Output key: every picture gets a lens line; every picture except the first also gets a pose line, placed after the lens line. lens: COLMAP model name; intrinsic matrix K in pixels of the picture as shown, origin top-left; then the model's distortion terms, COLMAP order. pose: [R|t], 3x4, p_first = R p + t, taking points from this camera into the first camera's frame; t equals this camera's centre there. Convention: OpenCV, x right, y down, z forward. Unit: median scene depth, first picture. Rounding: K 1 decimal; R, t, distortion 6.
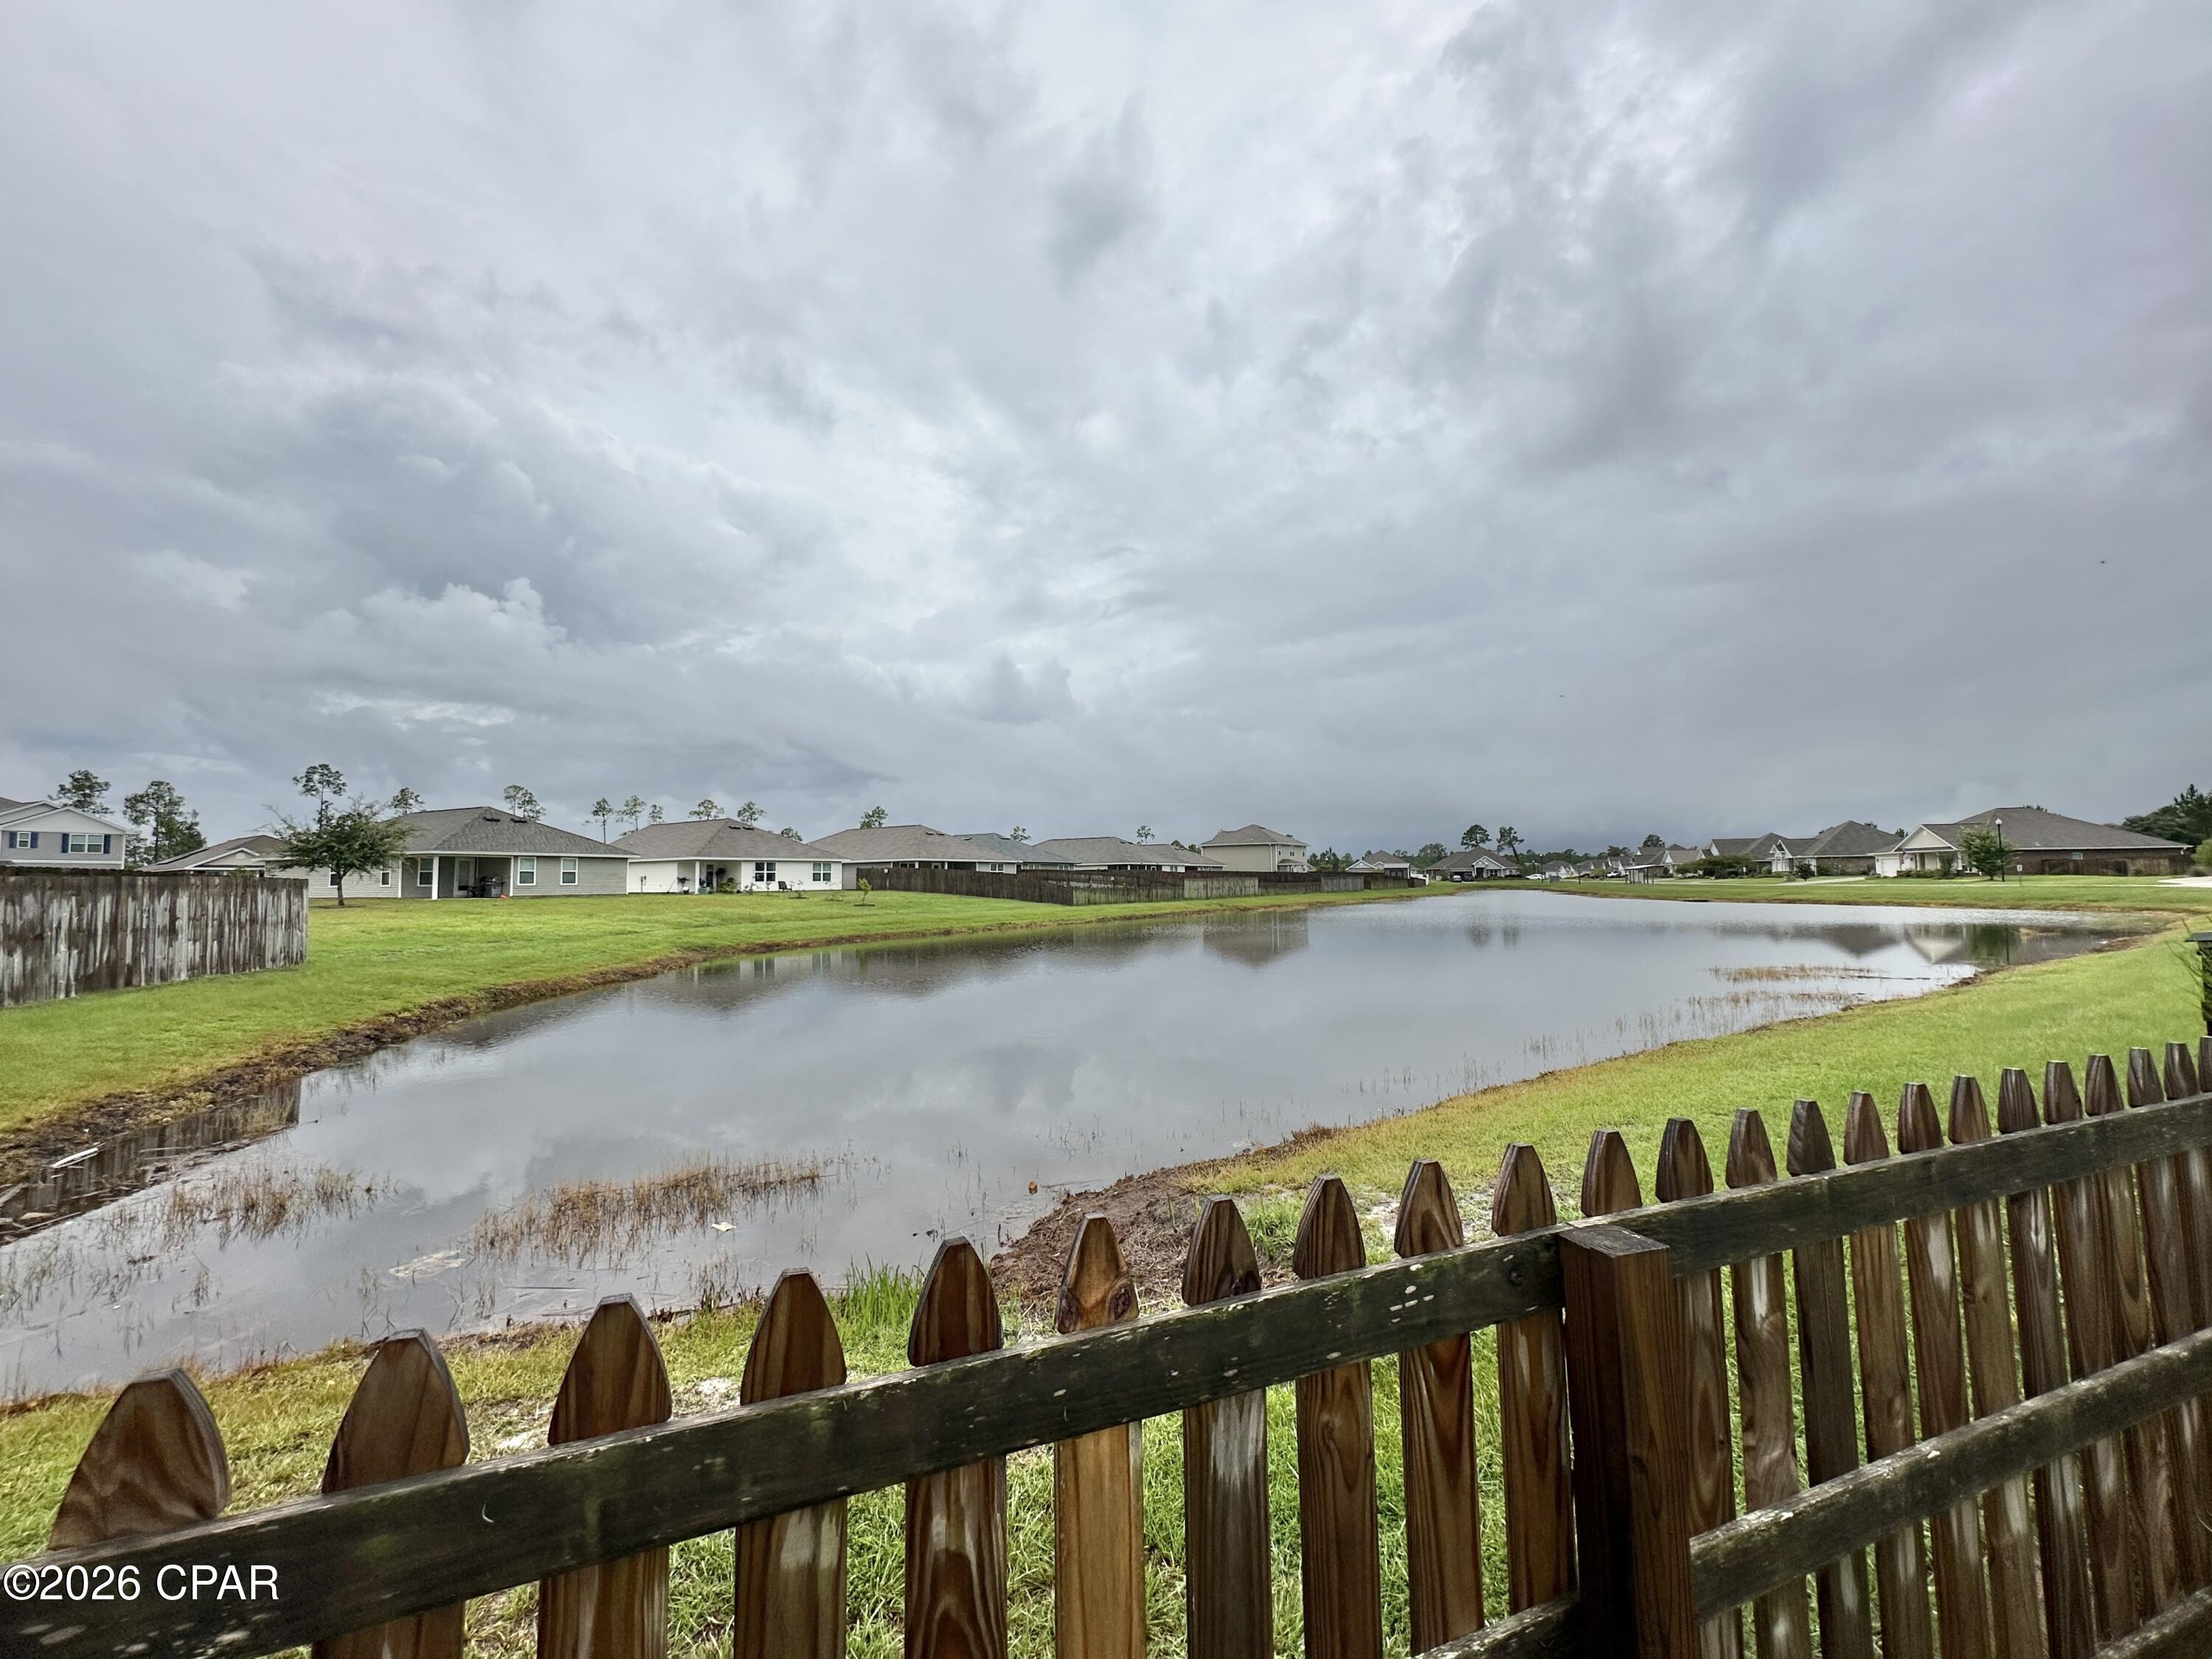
lens RADIAL K [[900.7, 0, 1099.1], [0, 900.7, 842.7], [0, 0, 1]] dist [0.007362, -0.000017]
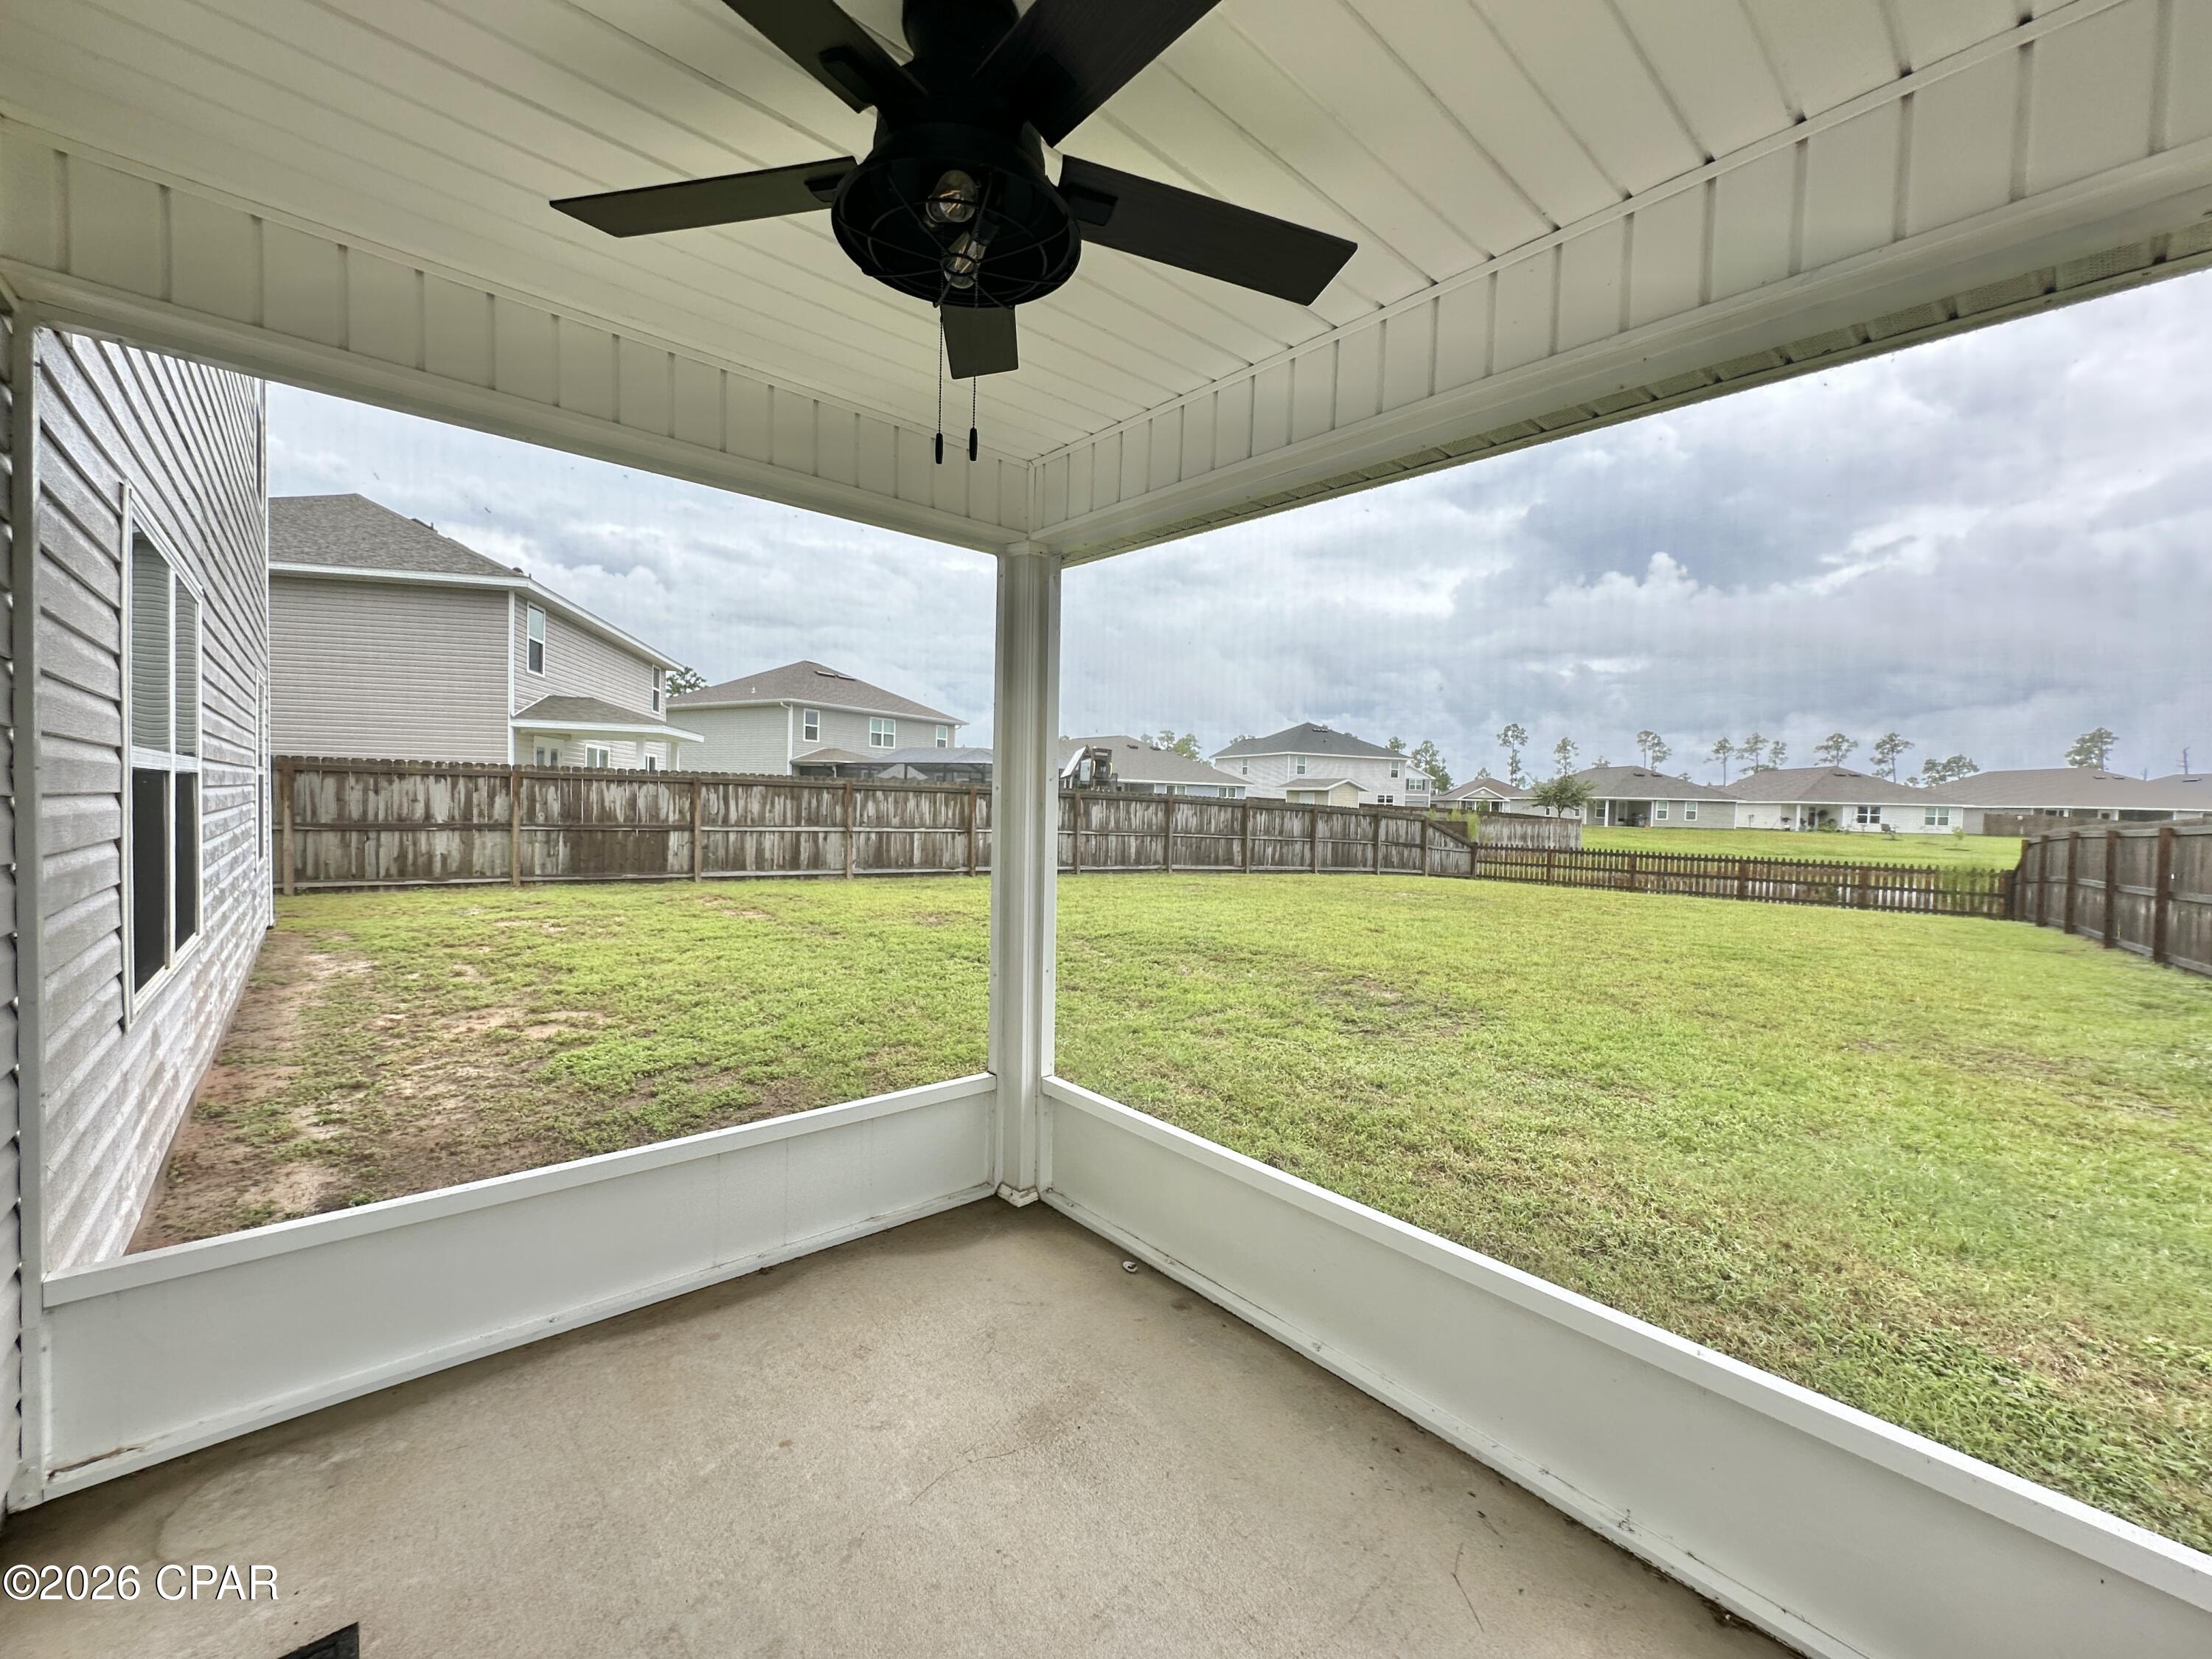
lens RADIAL K [[885.3, 0, 1106.0], [0, 885.3, 829.5], [0, 0, 1]] dist [0.000629, 0.000064]
pose [[0.441300, 0.052035, -0.895850, 0.081096], [0.009577, 0.997987, 0.062686, -0.011170], [0.897308, -0.036243, 0.439914, -0.139171]]
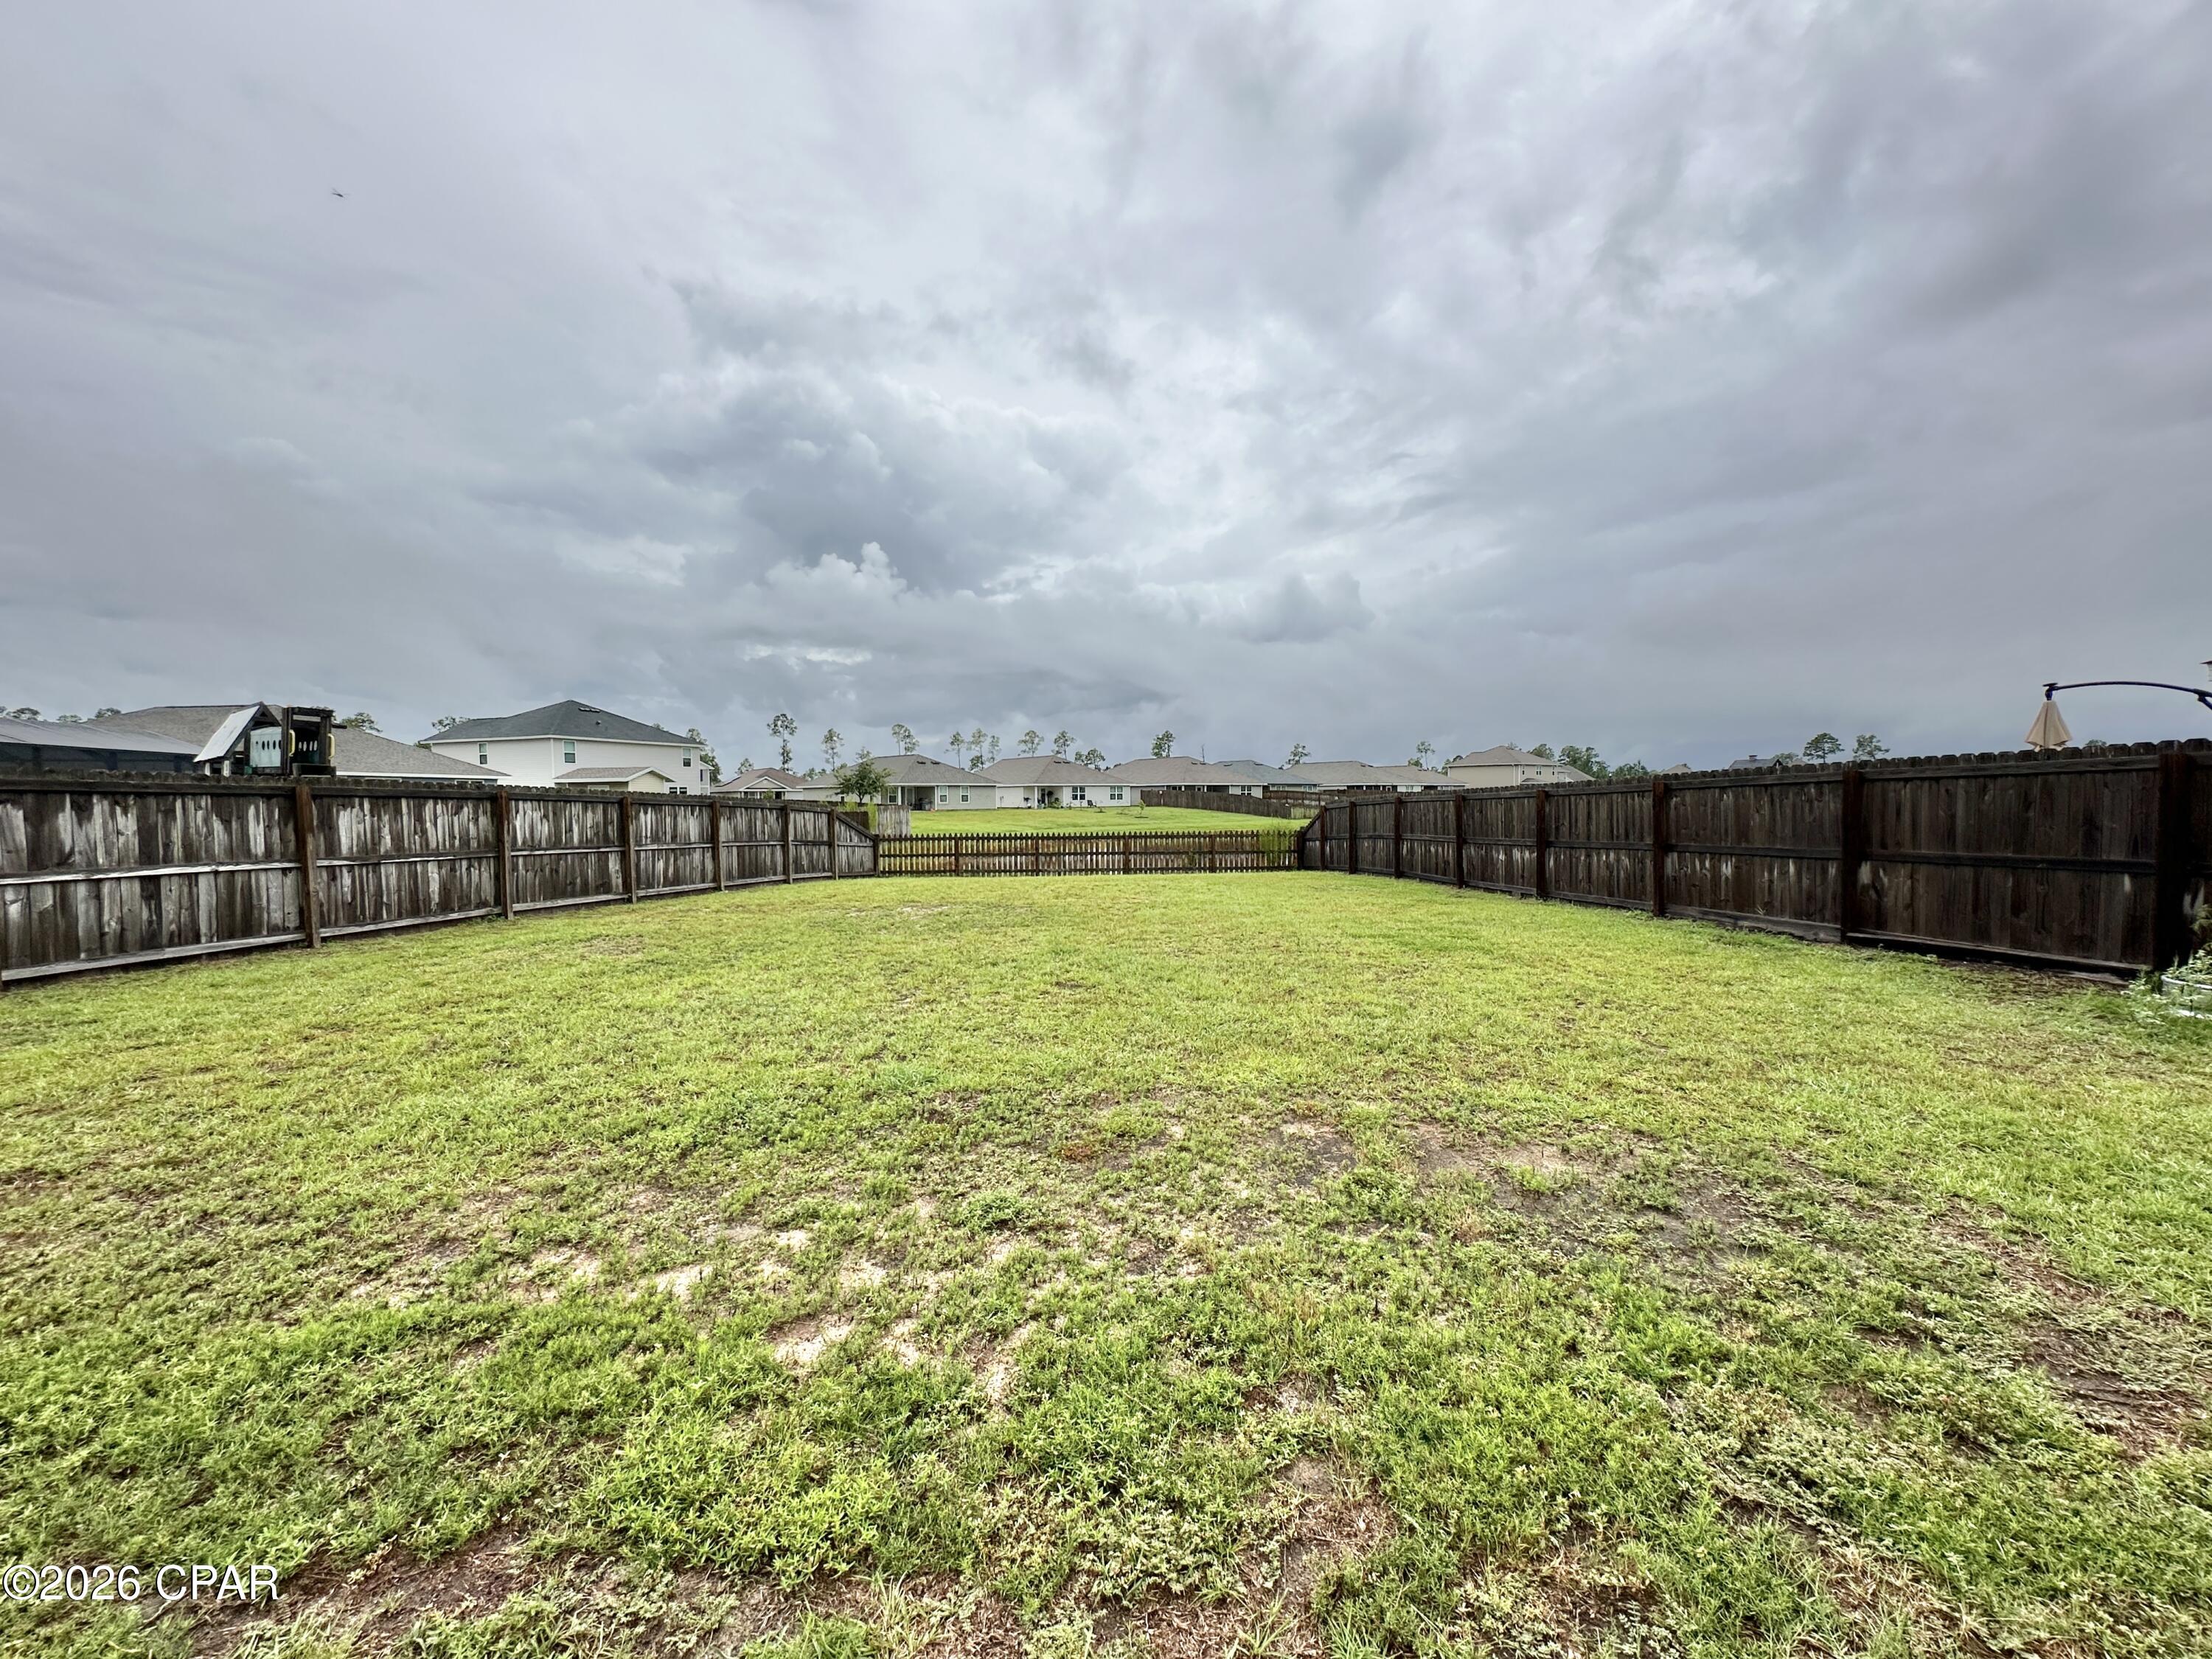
lens RADIAL K [[887.1, 0, 1107.9], [0, 887.1, 818.0], [0, 0, 1]] dist [-0.007469, -0.000340]
pose [[0.951366, 0.010982, -0.307867, 0.043396], [0.010756, 0.997571, 0.068823, -0.010018], [0.307875, -0.068787, 0.948937, -0.130255]]
